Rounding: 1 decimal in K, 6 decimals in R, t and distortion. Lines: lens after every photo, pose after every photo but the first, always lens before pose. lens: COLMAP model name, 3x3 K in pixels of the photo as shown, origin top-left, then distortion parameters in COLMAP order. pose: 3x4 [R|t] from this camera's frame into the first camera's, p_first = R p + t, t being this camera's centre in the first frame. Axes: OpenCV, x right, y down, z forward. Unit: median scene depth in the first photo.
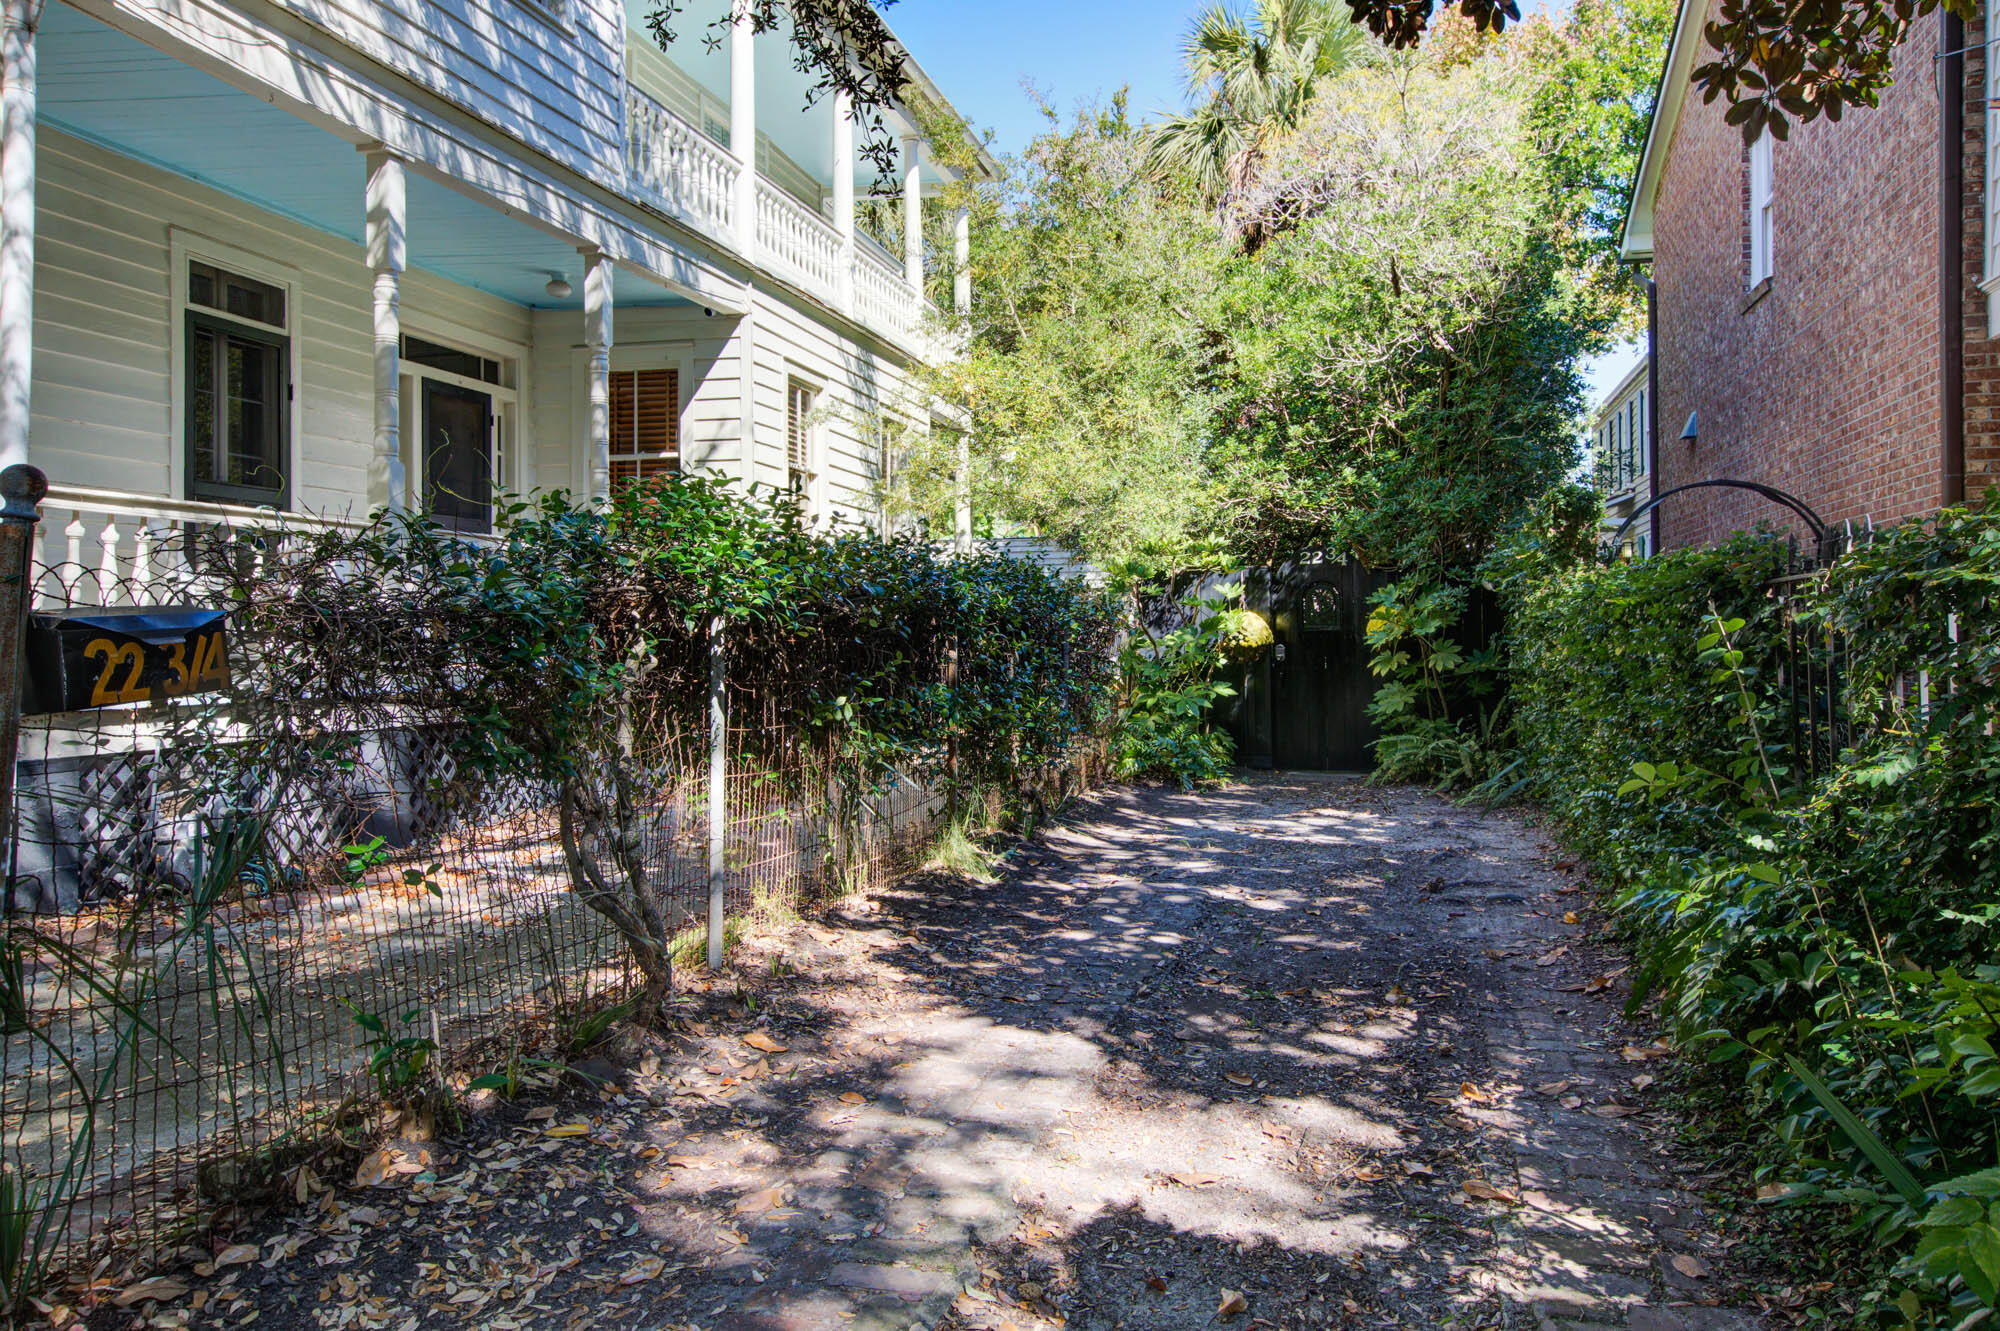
lens RADIAL K [[1513.6, 0, 997.2], [0, 1513.6, 646.3], [0, 0, 1]] dist [0.003879, 0.012710]
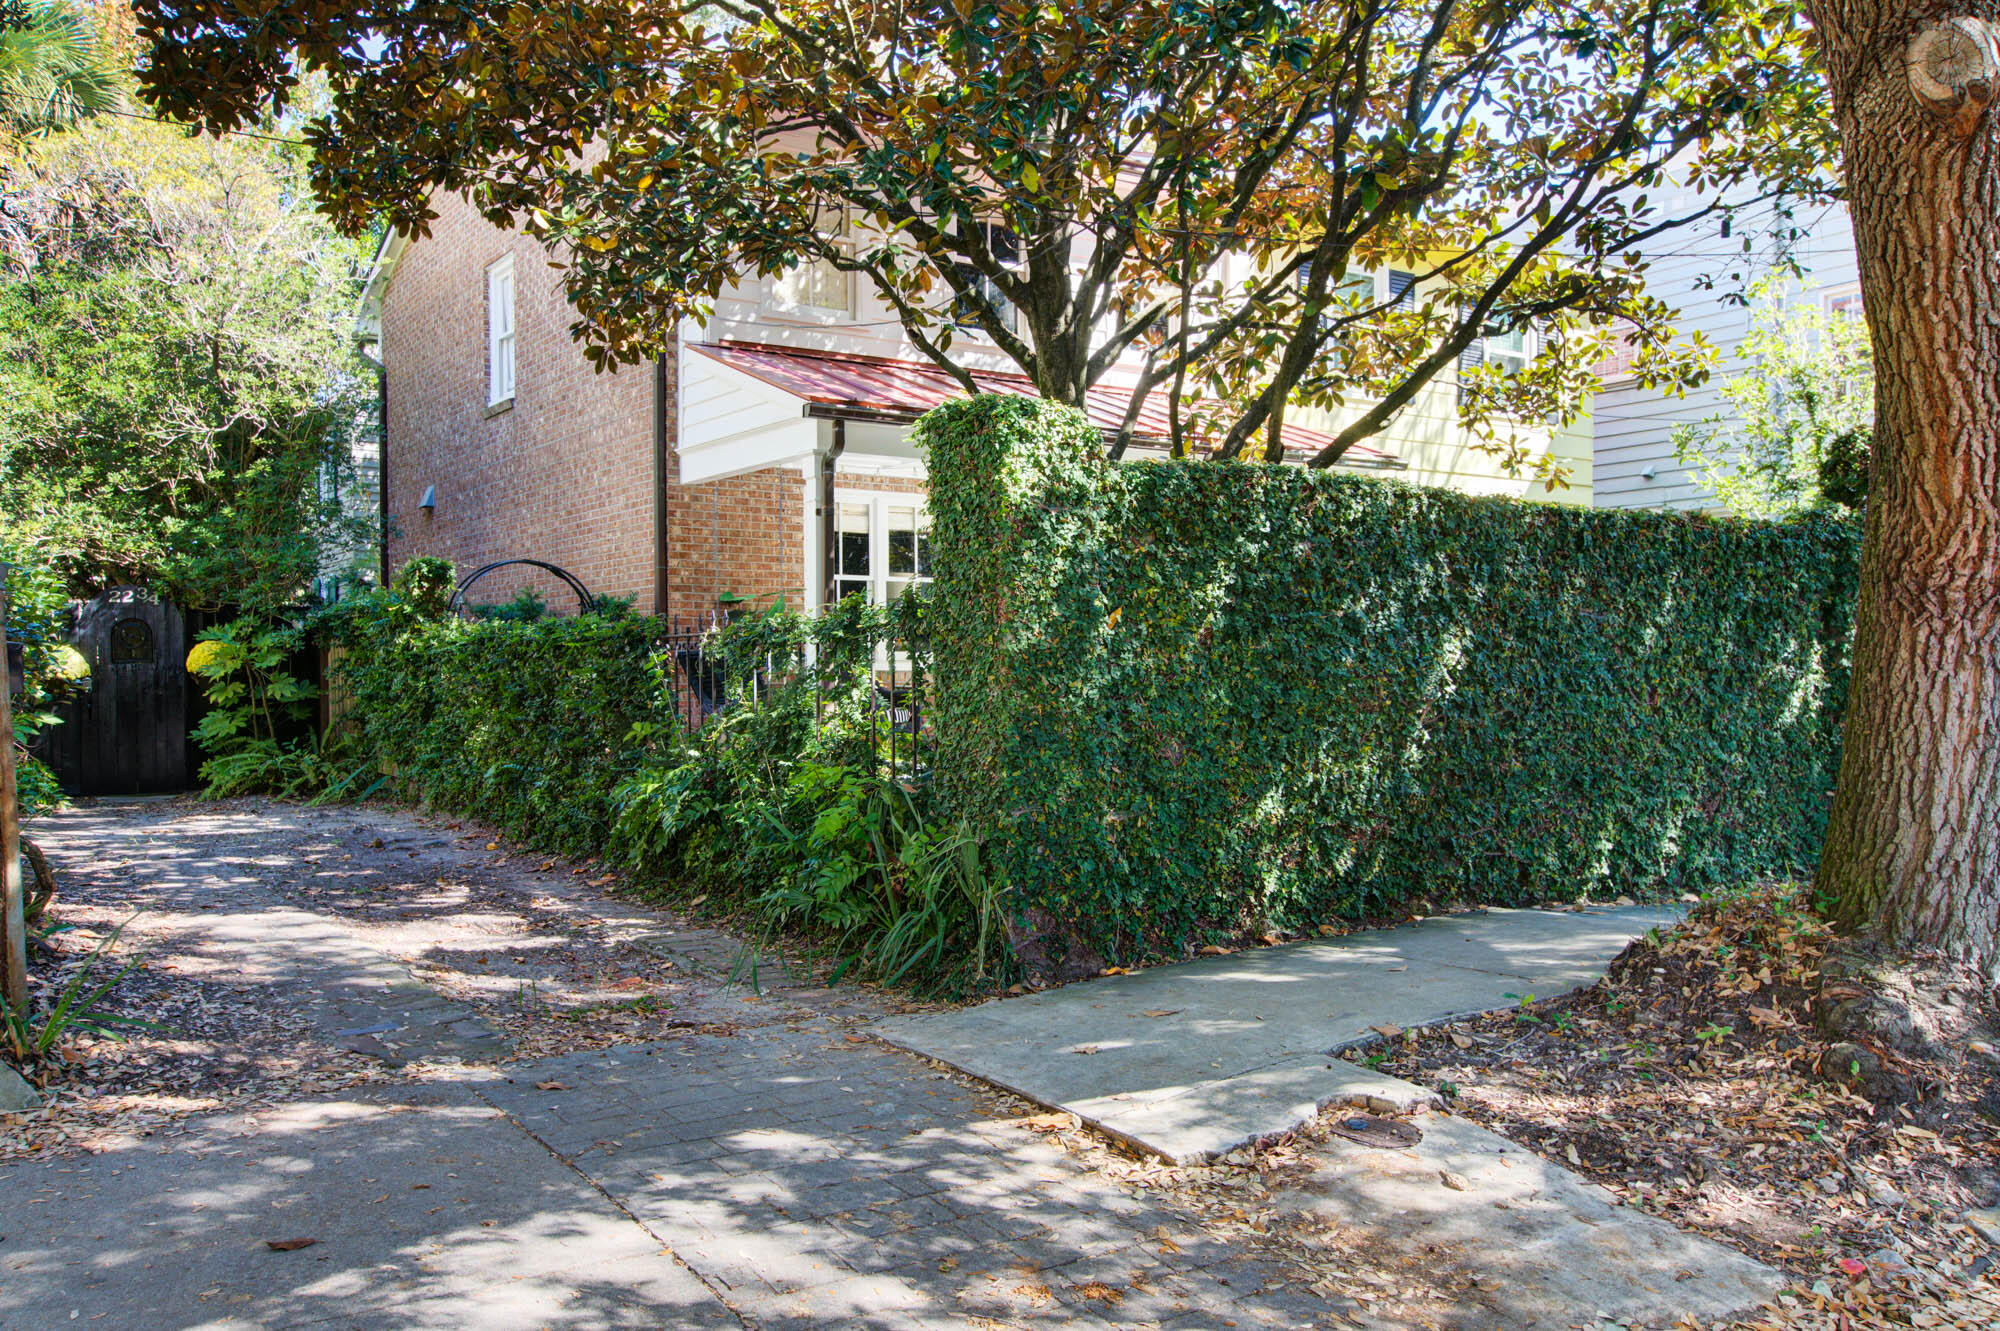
lens RADIAL K [[1612.3, 0, 999.6], [0, 1612.3, 668.9], [0, 0, 1]] dist [-0.001569, -0.000346]
pose [[0.664092, 0.008306, 0.747605, -0.277639], [0.001352, 0.999923, -0.012309, 0.009421], [-0.747650, 0.009185, 0.664030, -0.263320]]
